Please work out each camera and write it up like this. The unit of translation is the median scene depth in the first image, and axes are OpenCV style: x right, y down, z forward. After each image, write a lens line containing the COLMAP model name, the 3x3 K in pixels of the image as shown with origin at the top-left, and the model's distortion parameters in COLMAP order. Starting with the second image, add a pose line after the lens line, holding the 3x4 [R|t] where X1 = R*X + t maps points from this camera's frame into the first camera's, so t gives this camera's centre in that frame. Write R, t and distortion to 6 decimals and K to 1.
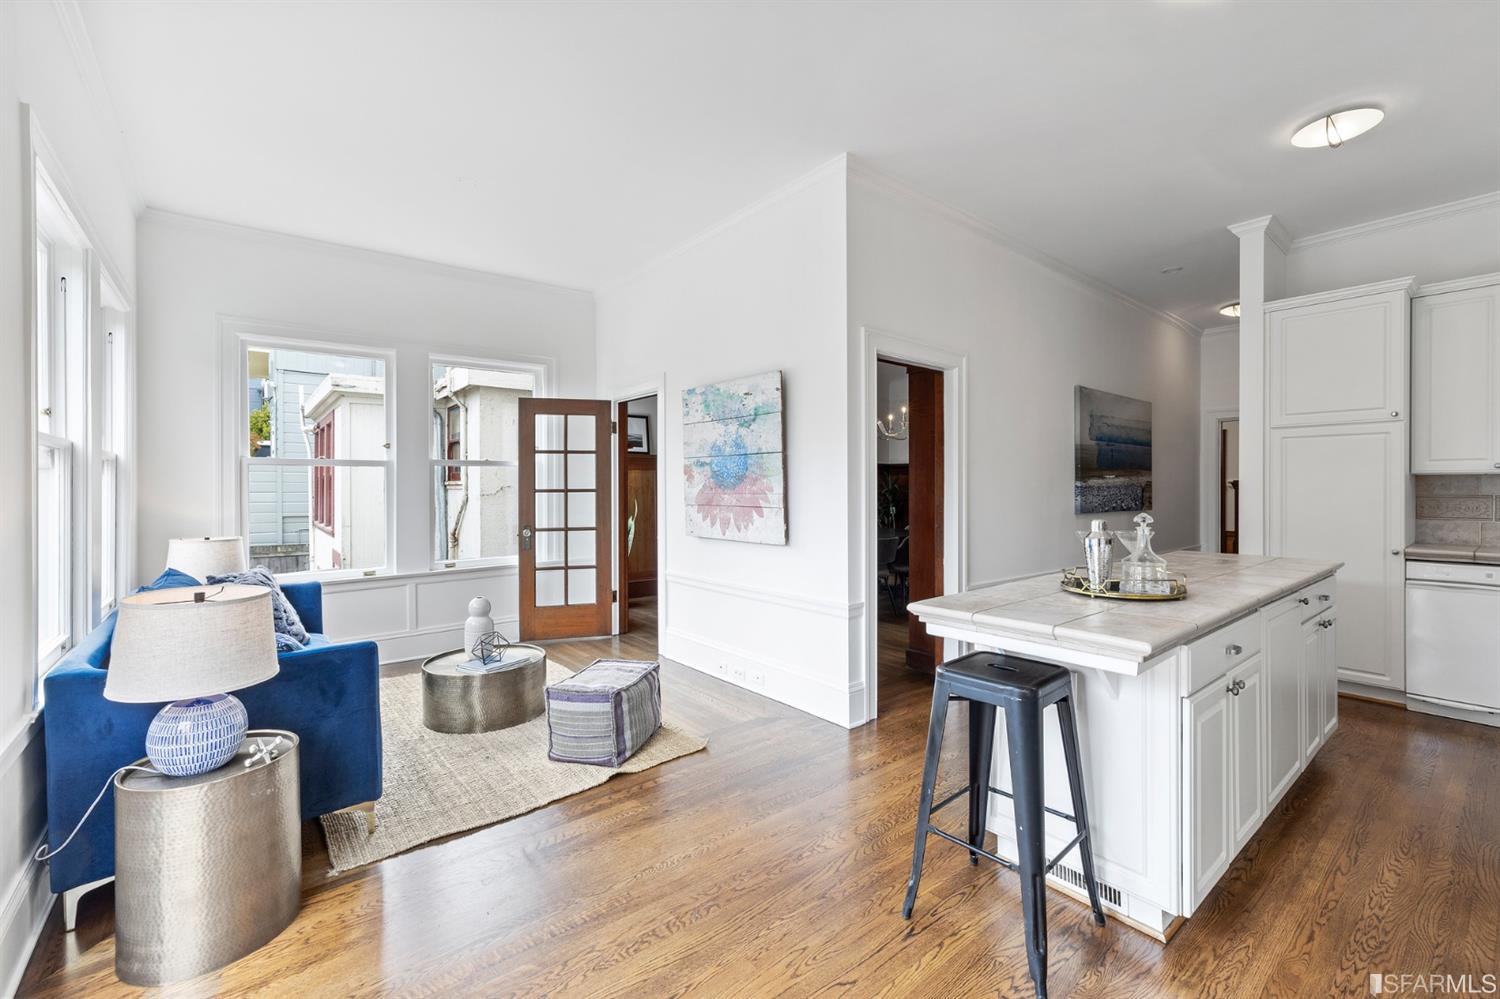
lens RADIAL K [[628.3, 0, 747.2], [0, 628.3, 490.0], [0, 0, 1]] dist [0.006231, 0.000245]
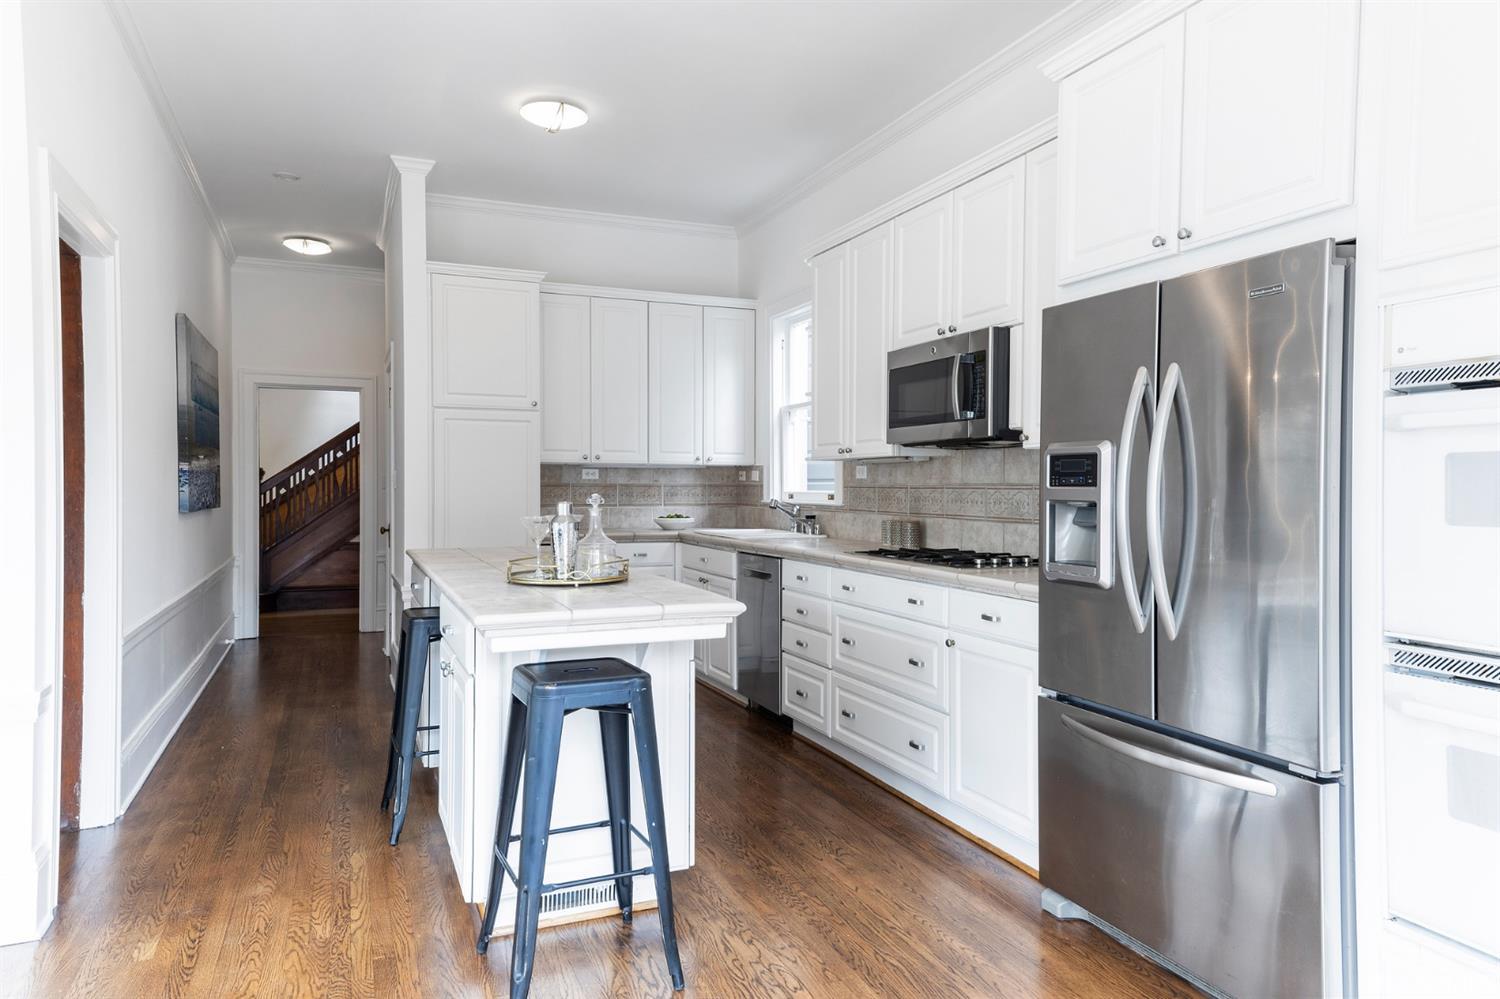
lens RADIAL K [[999.9, 0, 748.6], [0, 999.9, 495.2], [0, 0, 1]] dist [0.080082, 0.001572]
pose [[0.295845, -0.008425, 0.955199, -0.506085], [0.000304, 0.999962, 0.008726, 0.017281], [-0.955236, -0.002291, 0.295836, 0.222777]]
